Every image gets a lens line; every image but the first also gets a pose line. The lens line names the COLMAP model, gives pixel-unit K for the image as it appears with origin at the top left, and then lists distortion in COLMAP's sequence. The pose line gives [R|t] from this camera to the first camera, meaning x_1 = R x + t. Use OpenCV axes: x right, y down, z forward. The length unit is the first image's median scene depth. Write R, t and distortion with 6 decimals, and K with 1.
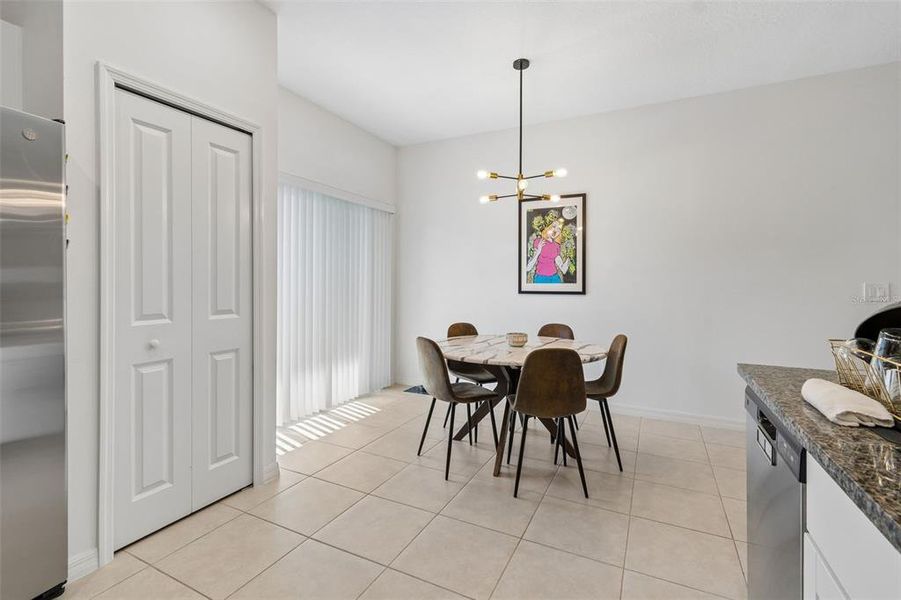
lens RADIAL K [[413.0, 0, 451.2], [0, 413.0, 286.4], [0, 0, 1]] dist [0.001396, 0.000236]
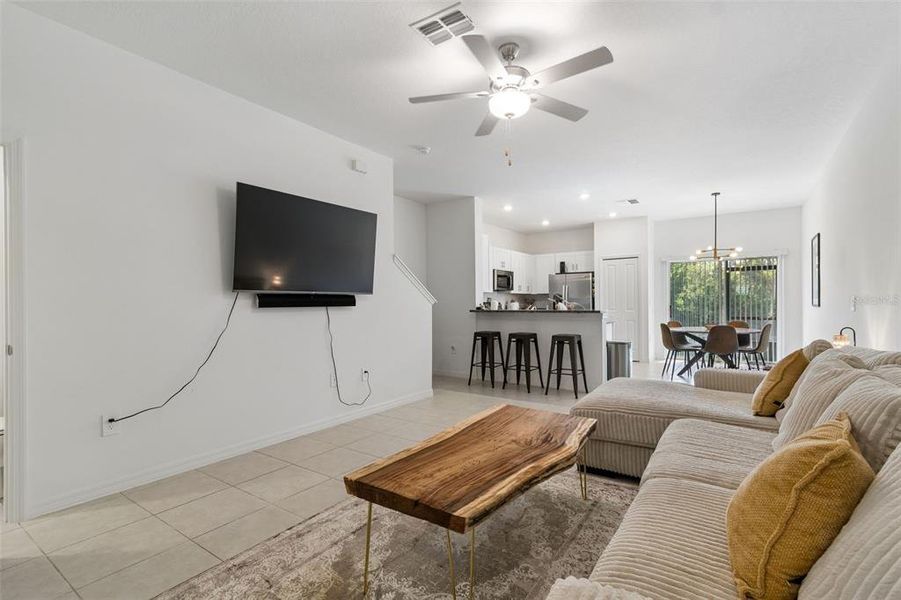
lens RADIAL K [[415.7, 0, 454.1], [0, 415.7, 308.2], [0, 0, 1]] dist [0.001020, 0.000024]
pose [[-0.151946, 0.006245, -0.988369, 2.734083], [0.003082, 0.999978, 0.005845, 0.020910], [0.988384, -0.002158, -0.151962, 0.023669]]
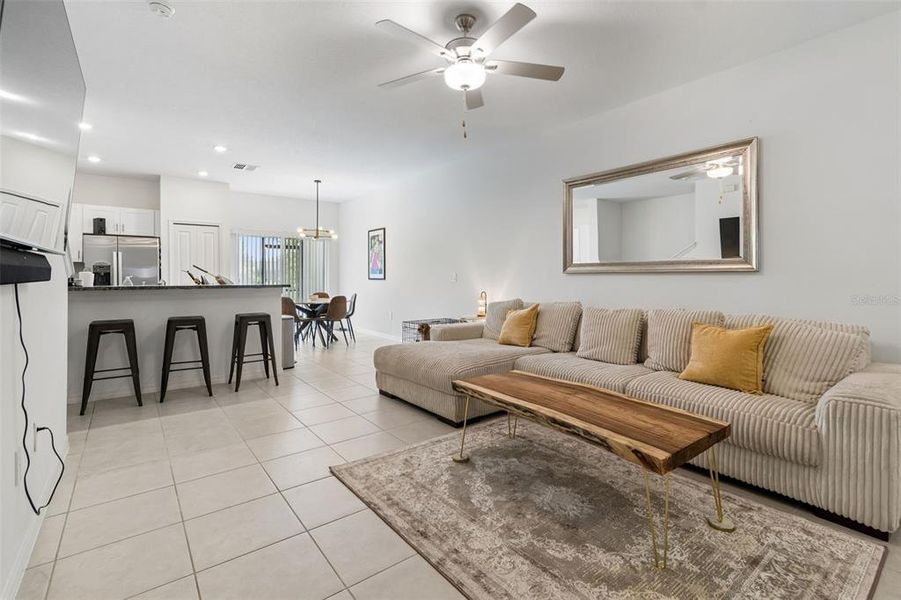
lens RADIAL K [[416.6, 0, 446.3], [0, 416.6, 279.8], [0, 0, 1]] dist [0.003106, -0.000049]
pose [[0.894762, -0.000291, -0.446544, 2.129939], [0.001992, 0.999992, 0.003341, 0.019750], [0.446540, -0.003879, 0.894755, -0.903852]]
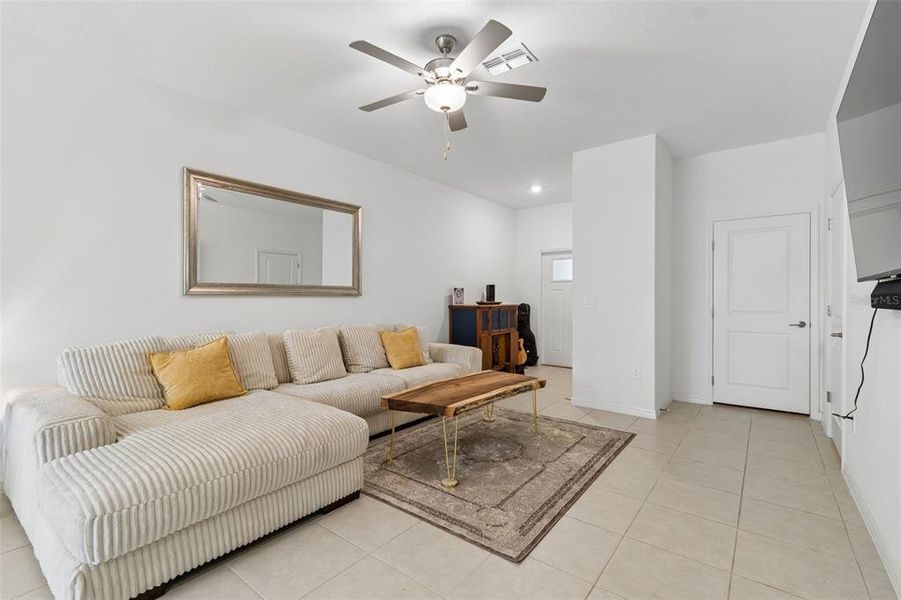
lens RADIAL K [[413.0, 0, 451.2], [0, 413.0, 286.4], [0, 0, 1]] dist [0.001396, 0.000236]
pose [[0.190260, 0.024525, 0.981427, 0.792130], [-0.002842, 0.999697, -0.024431, 0.002264], [-0.981730, 0.001859, 0.190272, -0.223974]]
